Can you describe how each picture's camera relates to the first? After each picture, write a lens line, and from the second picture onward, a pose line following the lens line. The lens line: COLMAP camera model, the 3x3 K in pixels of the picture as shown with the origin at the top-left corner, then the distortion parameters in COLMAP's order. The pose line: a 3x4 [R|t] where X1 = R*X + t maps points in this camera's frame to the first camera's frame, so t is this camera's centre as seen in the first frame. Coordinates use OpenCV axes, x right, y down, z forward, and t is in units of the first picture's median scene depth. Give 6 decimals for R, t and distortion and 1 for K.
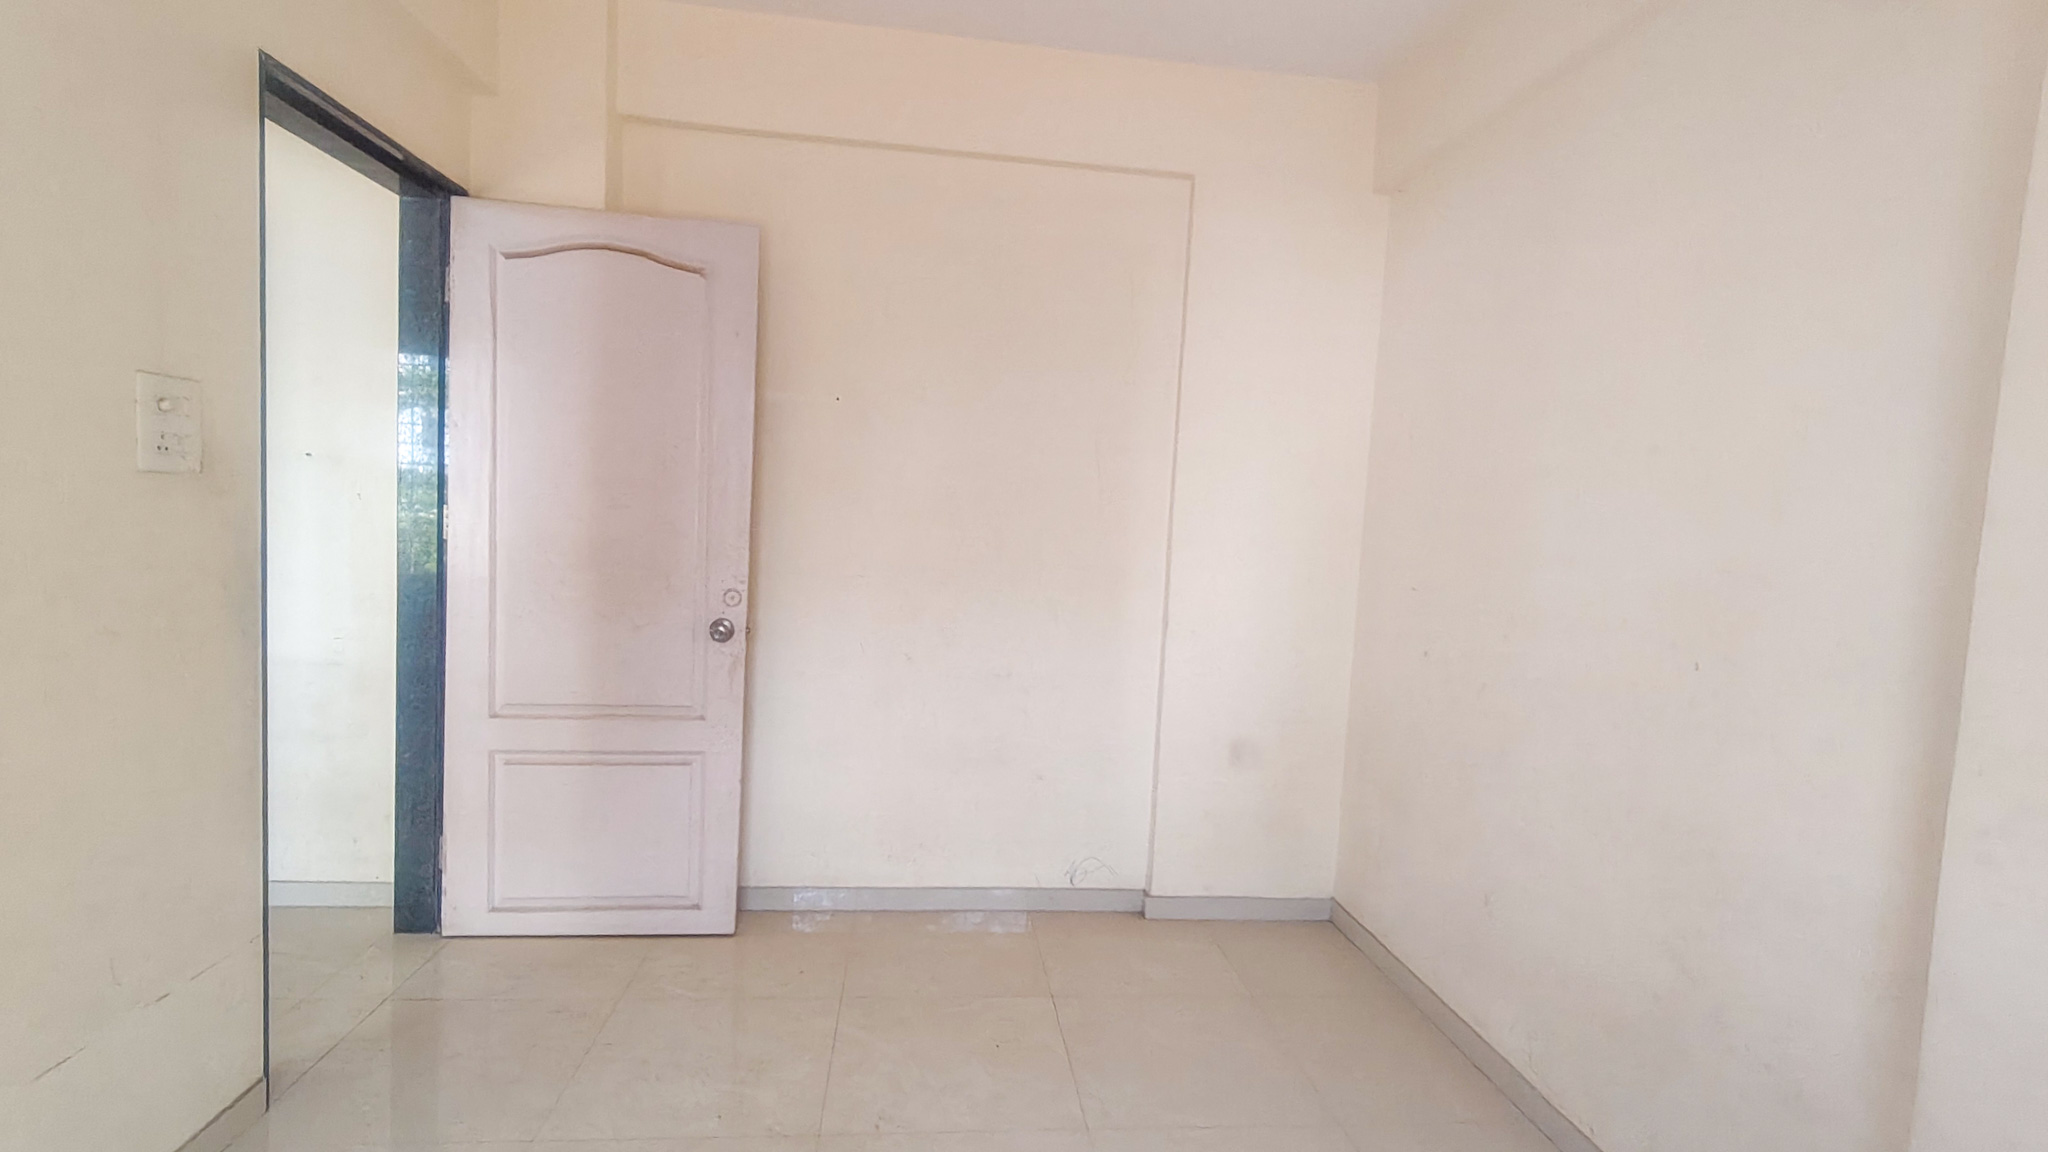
lens RADIAL K [[955.0, 0, 1025.4], [0, 955.0, 582.0], [0, 0, 1]] dist [0.000024, -0.000072]
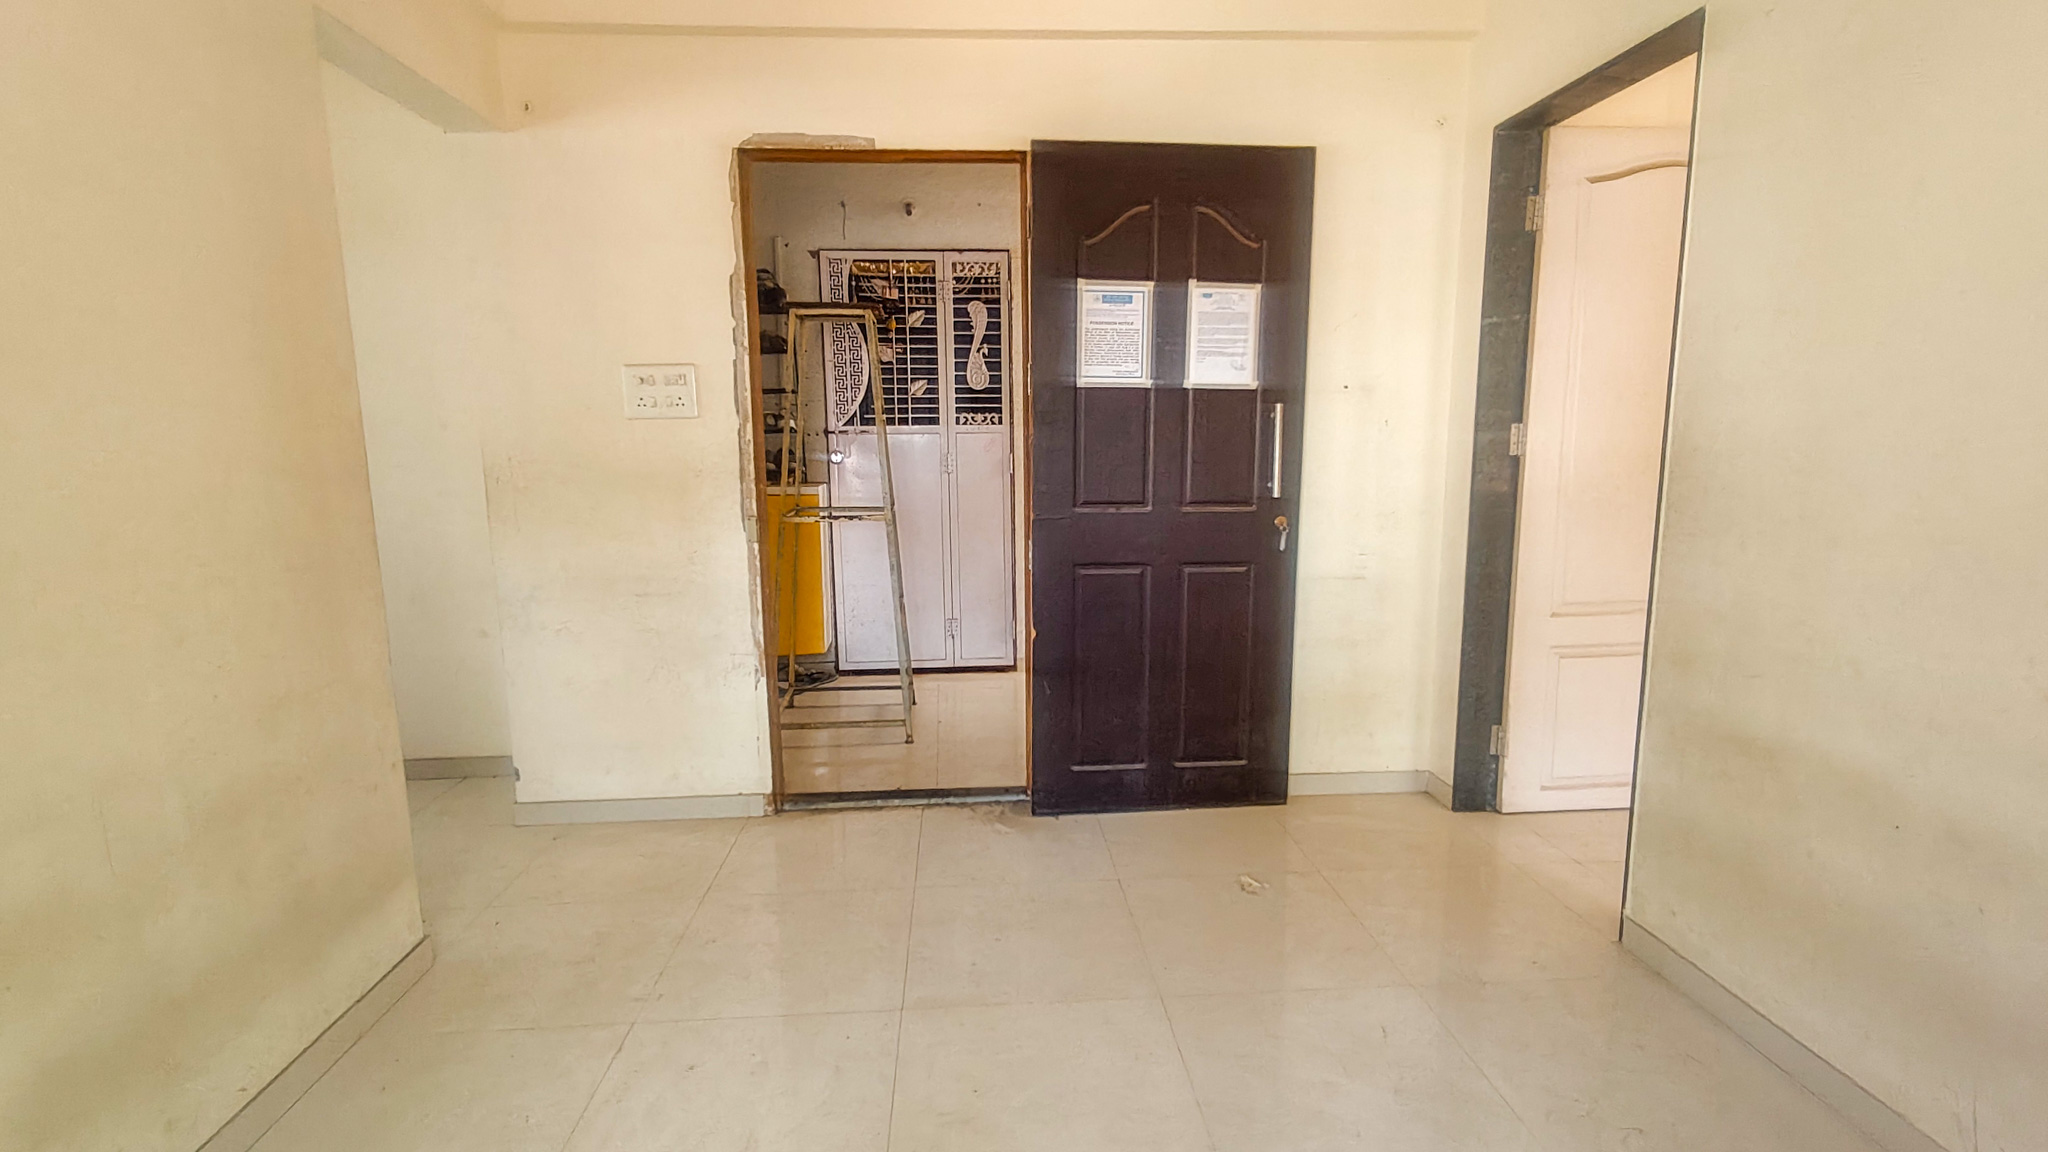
lens RADIAL K [[970.9, 0, 1030.5], [0, 970.9, 581.2], [0, 0, 1]] dist [0.017727, -0.000050]
pose [[0.997233, -0.057704, -0.046867, -1.092951], [0.061574, 0.994406, 0.085824, -0.031129], [0.041653, -0.088473, 0.995207, -0.135658]]
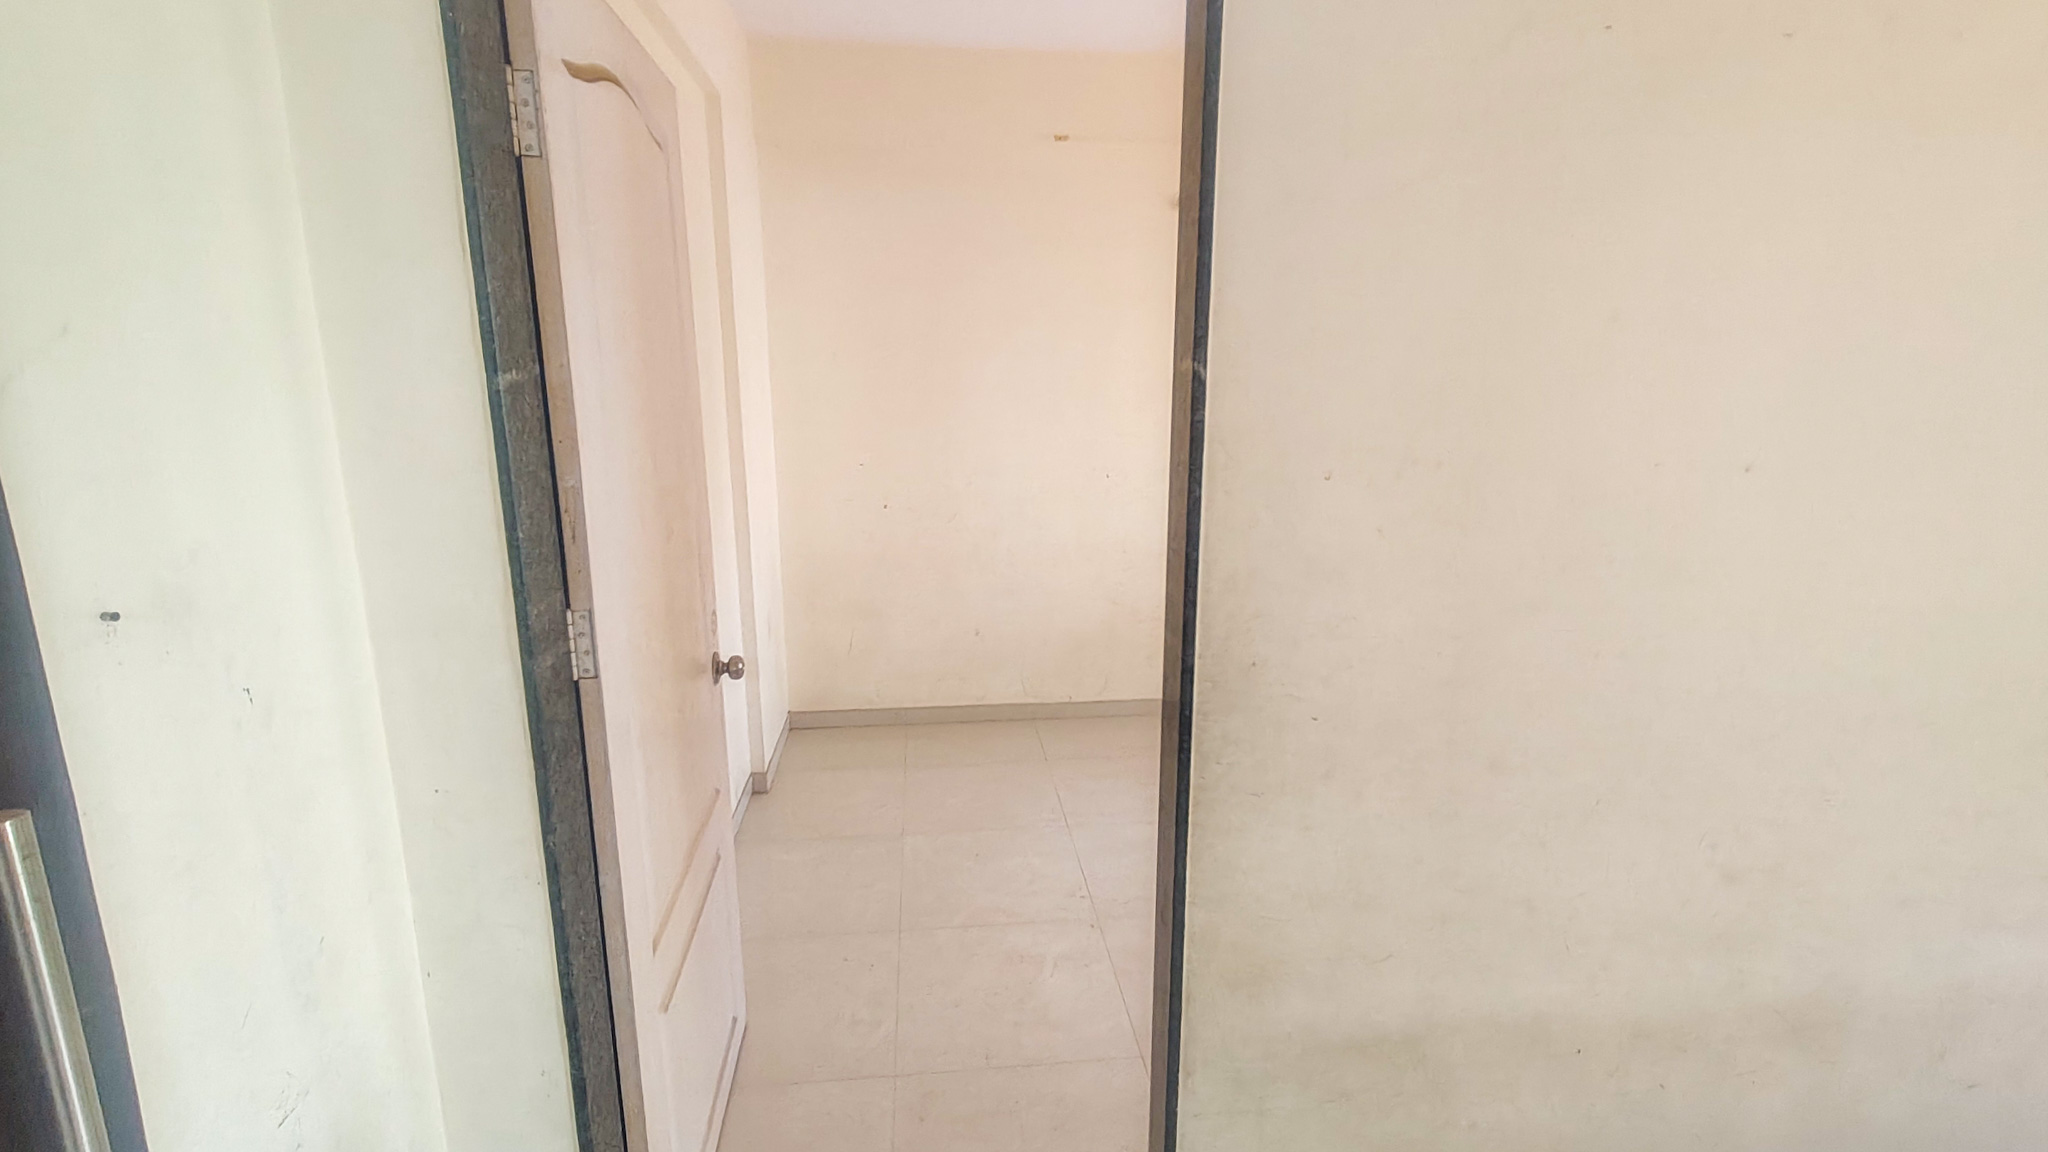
lens RADIAL K [[964.4, 0, 1014.3], [0, 964.4, 583.4], [0, 0, 1]] dist [0.006161, -0.000857]
pose [[0.015790, -0.269720, 0.962809, -1.033010], [0.070685, 0.960821, 0.268004, -0.201872], [-0.997374, 0.063825, 0.034237, 0.752125]]
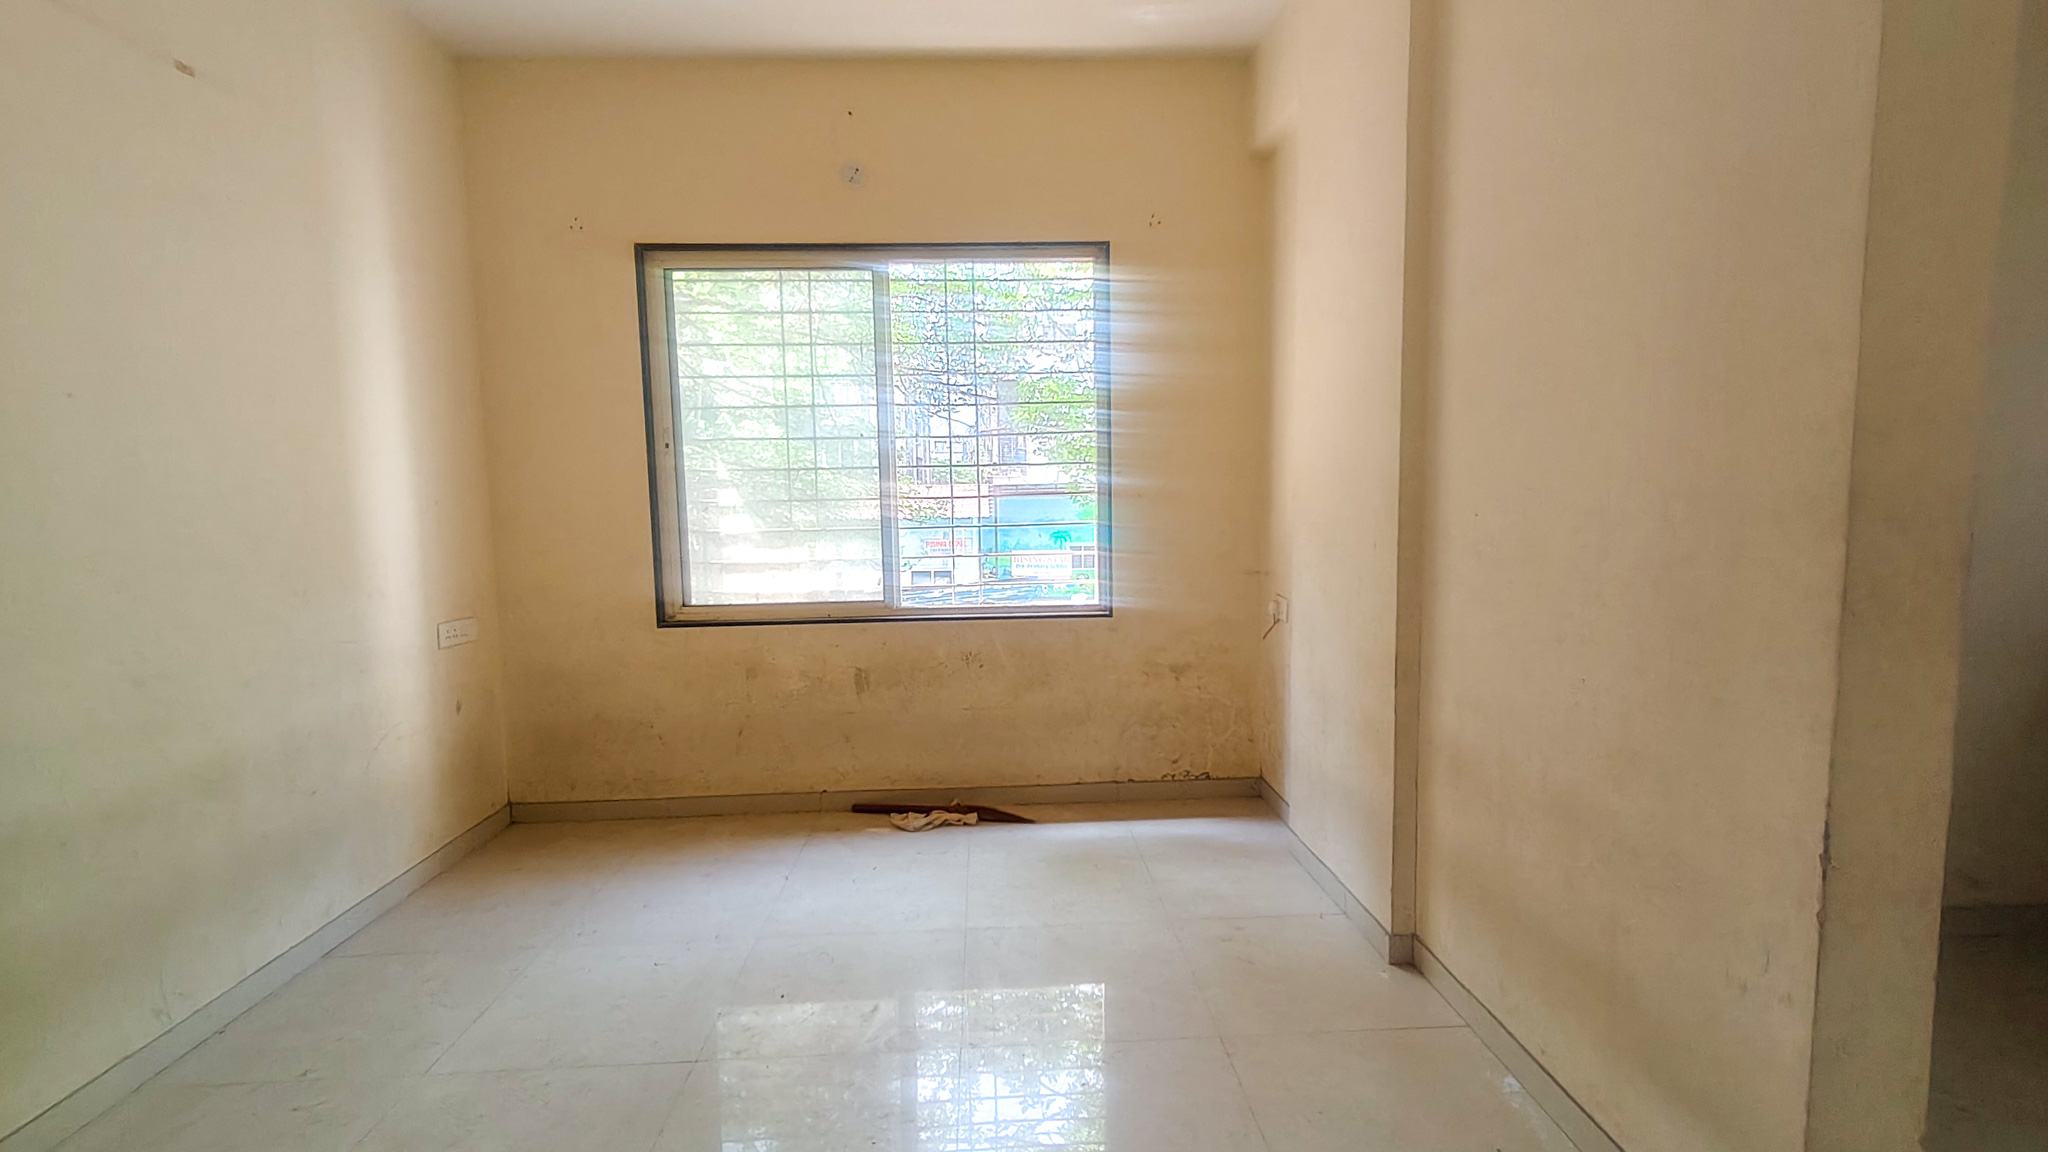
lens RADIAL K [[964.4, 0, 1014.3], [0, 964.4, 583.4], [0, 0, 1]] dist [0.006161, -0.000857]
pose [[-0.996885, -0.041045, 0.067349, -1.301679], [-0.028886, 0.984589, 0.172480, -0.114077], [-0.073390, 0.169997, -0.982708, 1.080866]]
